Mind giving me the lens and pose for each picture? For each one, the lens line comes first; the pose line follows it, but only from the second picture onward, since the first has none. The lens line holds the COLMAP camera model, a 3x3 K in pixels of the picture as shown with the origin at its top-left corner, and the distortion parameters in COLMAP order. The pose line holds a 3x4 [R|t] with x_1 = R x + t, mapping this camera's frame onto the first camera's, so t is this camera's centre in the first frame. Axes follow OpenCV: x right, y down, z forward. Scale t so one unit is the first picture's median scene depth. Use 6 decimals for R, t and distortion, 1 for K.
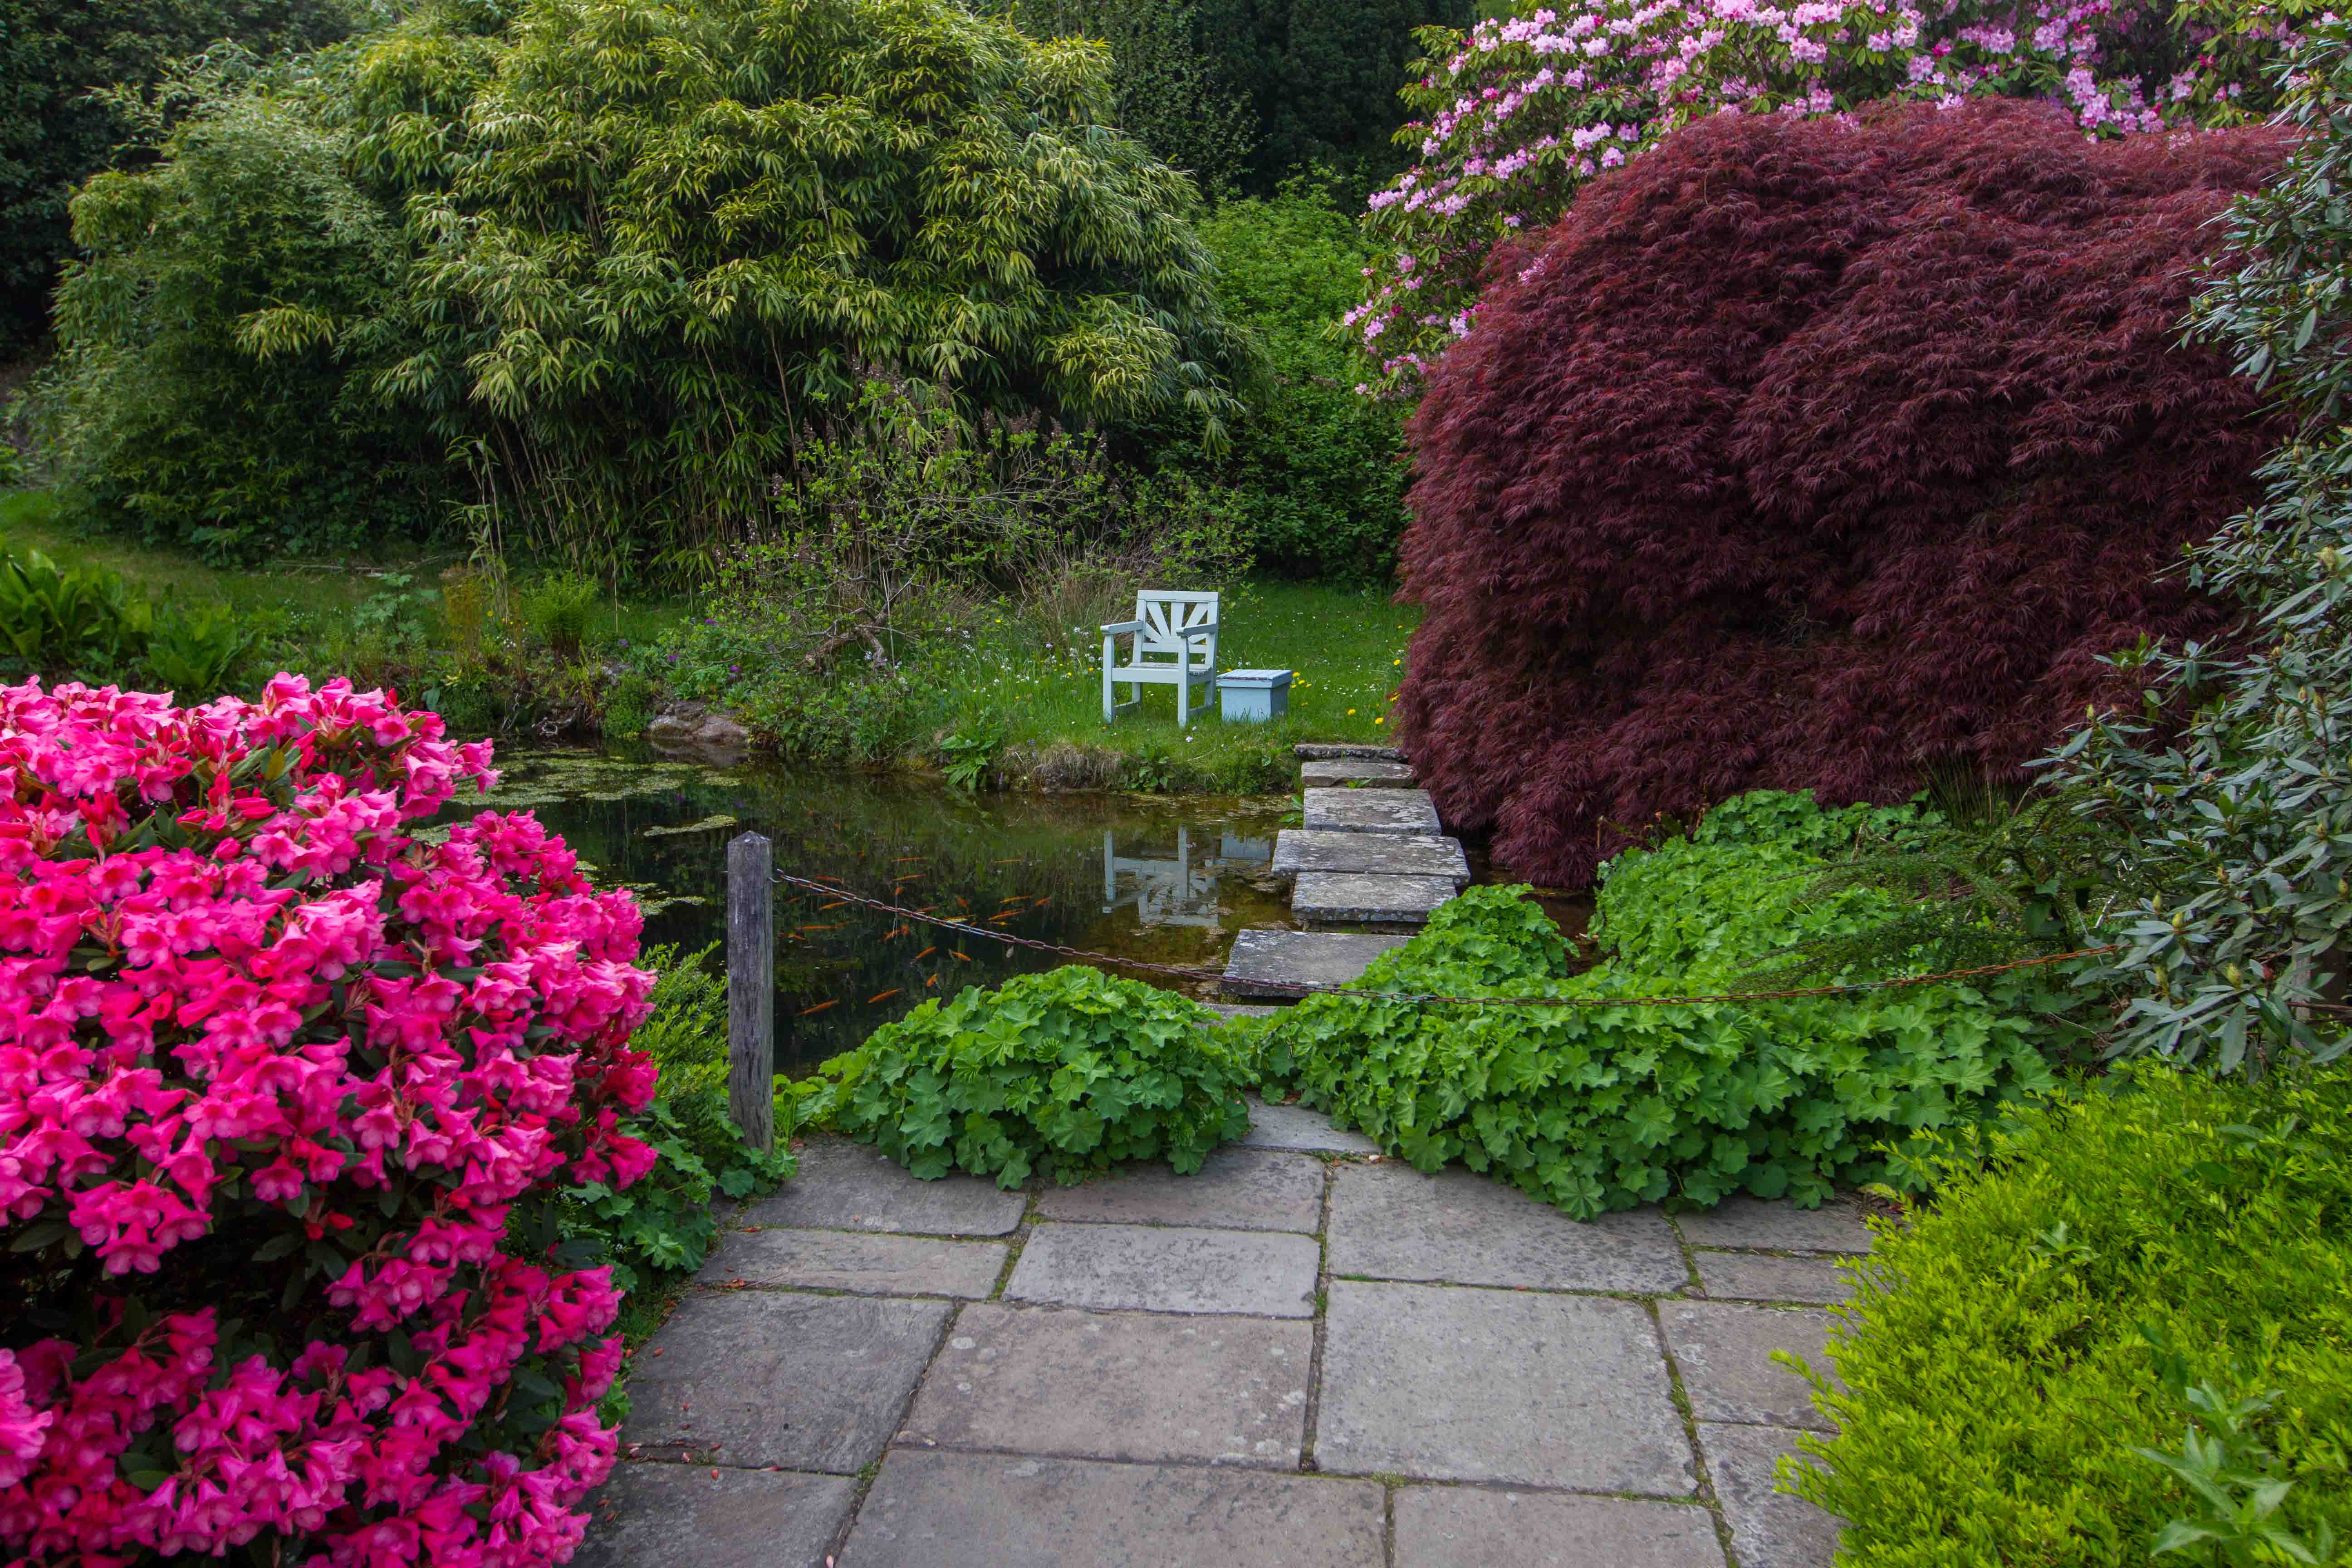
lens RADIAL K [[1874.4, 0, 1170.4], [0, 1874.4, 787.9], [0, 0, 1]] dist [0.002864, -0.003382]
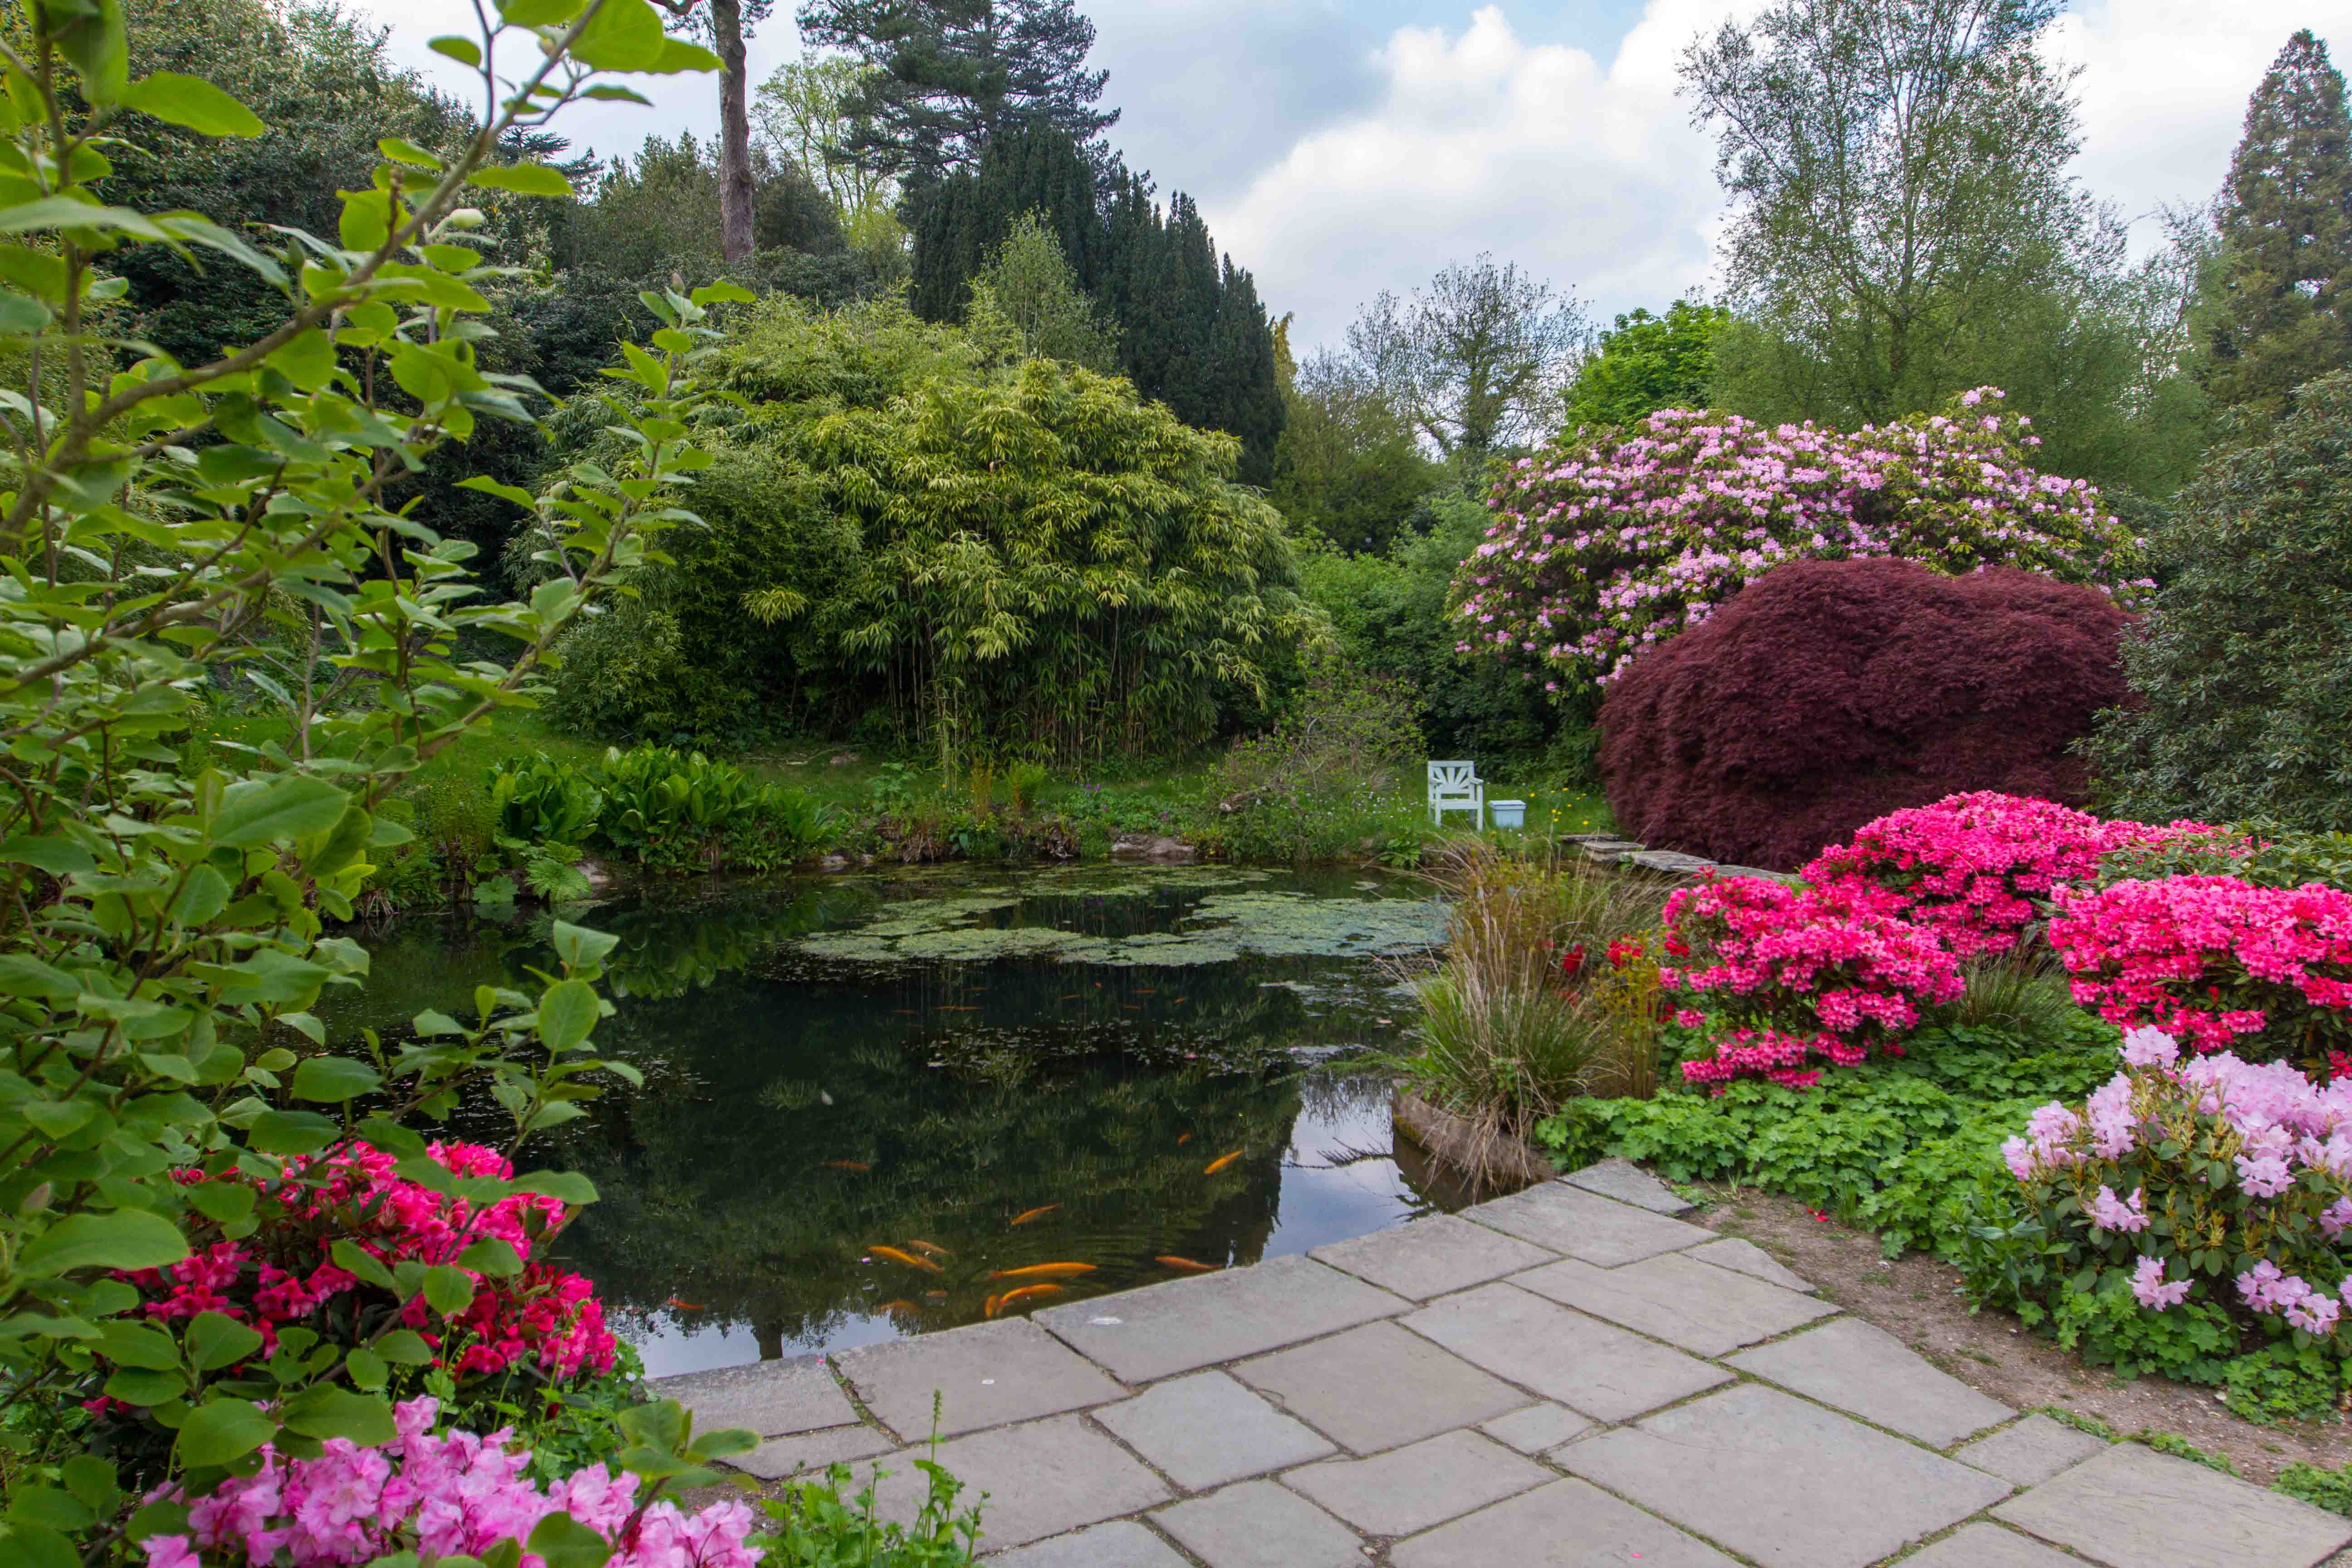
lens RADIAL K [[1732.3, 0, 1184.9], [0, 1732.3, 769.2], [0, 0, 1]] dist [0.010357, -0.001001]
pose [[0.928387, -0.027701, 0.370581, -0.898911], [0.060861, 0.995087, -0.078087, 0.023594], [-0.366597, 0.095049, 0.925512, -0.523602]]
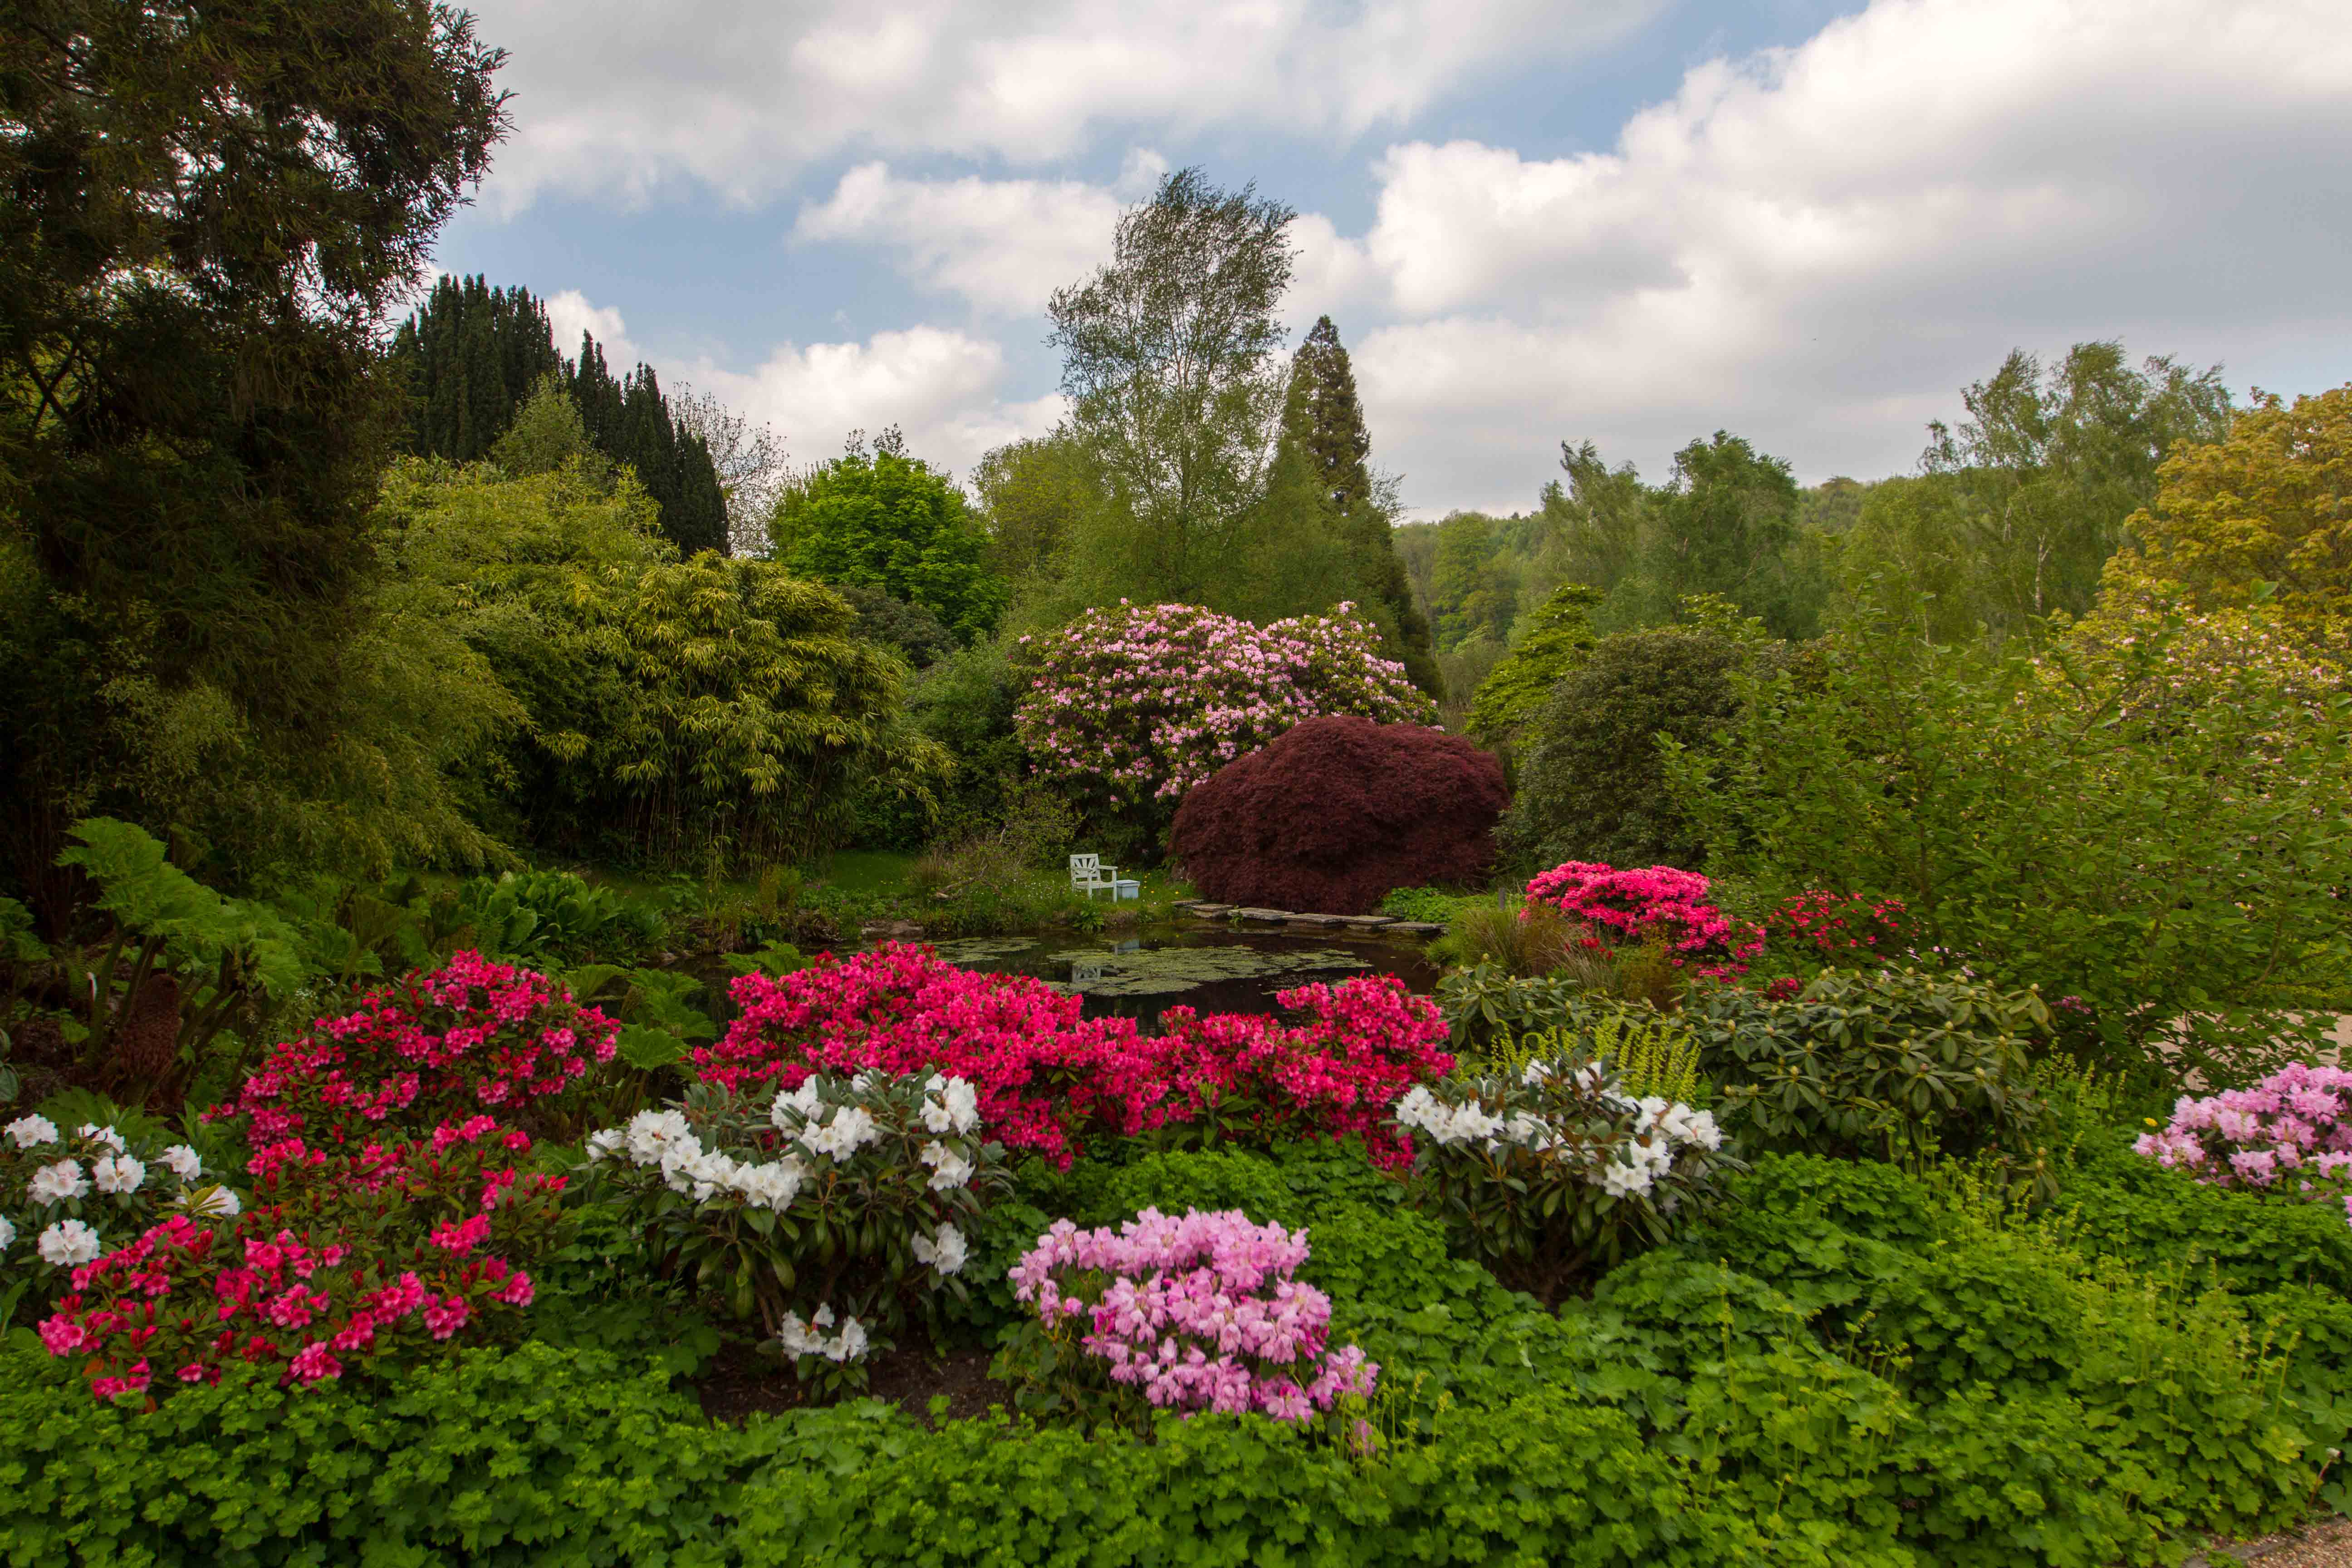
lens RADIAL K [[1732.3, 0, 1176.2], [0, 1732.3, 789.8], [0, 0, 1]] dist [0.010357, -0.001001]
pose [[0.561371, -0.033560, 0.826884, -1.973322], [0.133499, 0.989763, -0.050461, -0.054406], [-0.816726, 0.138715, 0.560104, -0.505341]]
